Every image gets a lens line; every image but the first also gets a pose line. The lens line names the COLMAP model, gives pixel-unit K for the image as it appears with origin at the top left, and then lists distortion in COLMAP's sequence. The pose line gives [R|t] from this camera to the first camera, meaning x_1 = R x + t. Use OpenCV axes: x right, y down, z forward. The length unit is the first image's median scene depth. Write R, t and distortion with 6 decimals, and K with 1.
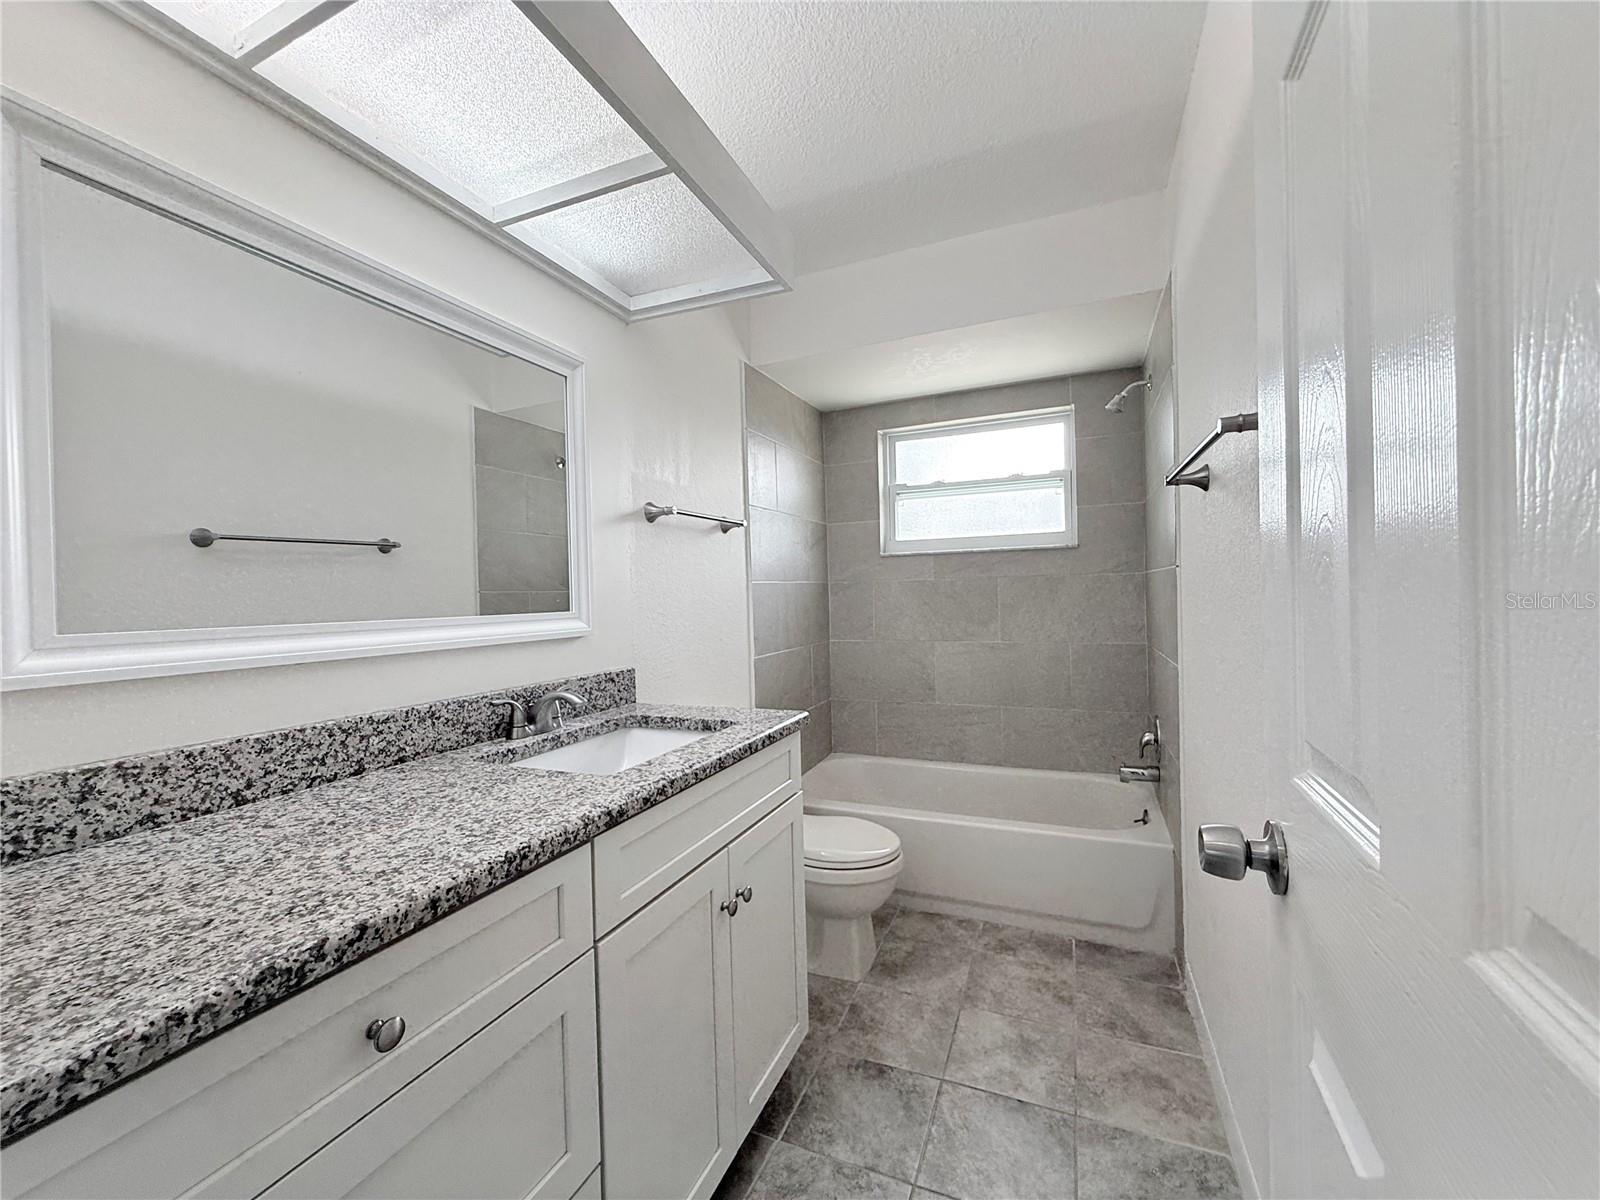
lens RADIAL K [[638.7, 0, 802.9], [0, 638.7, 597.3], [0, 0, 1]] dist [-0.002489, 0.000659]
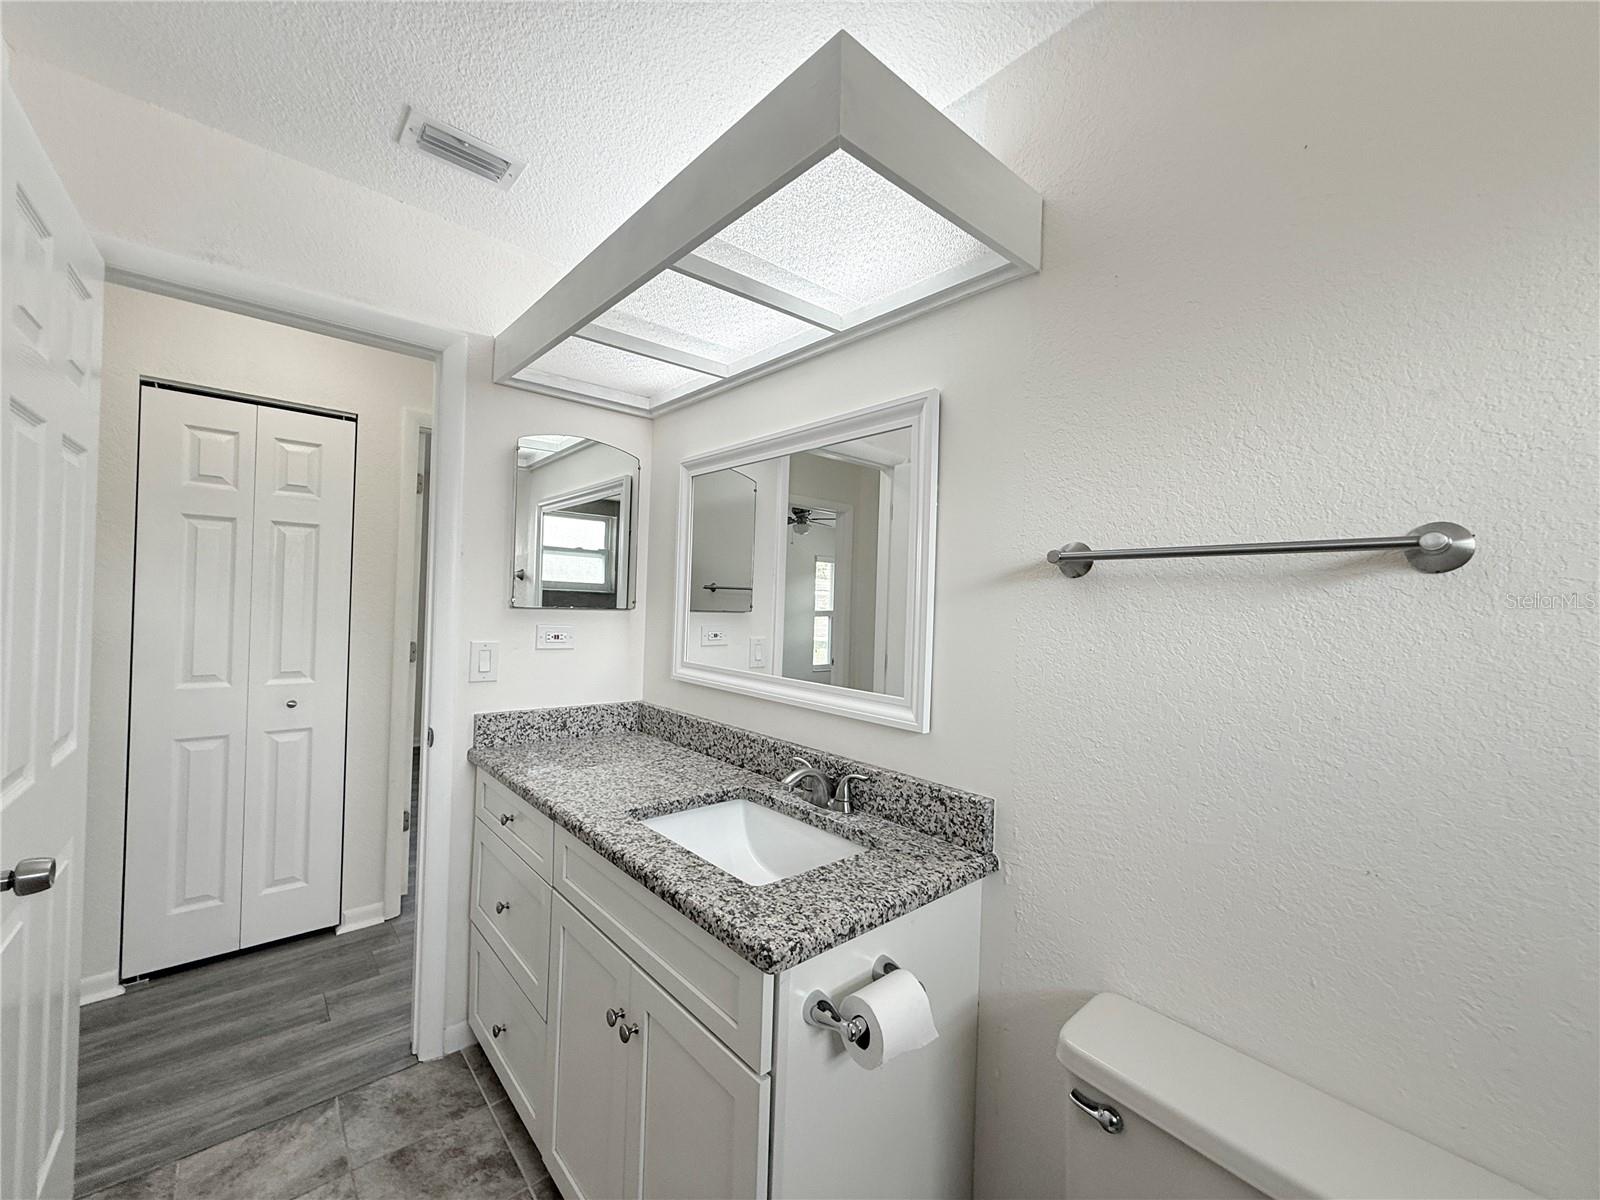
lens RADIAL K [[638.7, 0, 805.1], [0, 638.7, 597.6], [0, 0, 1]] dist [-0.002489, 0.000659]
pose [[-0.422056, 0.000968, -0.906569, 0.674903], [-0.028306, 0.999498, 0.014245, -0.173110], [0.906128, 0.031674, -0.421817, 1.768865]]
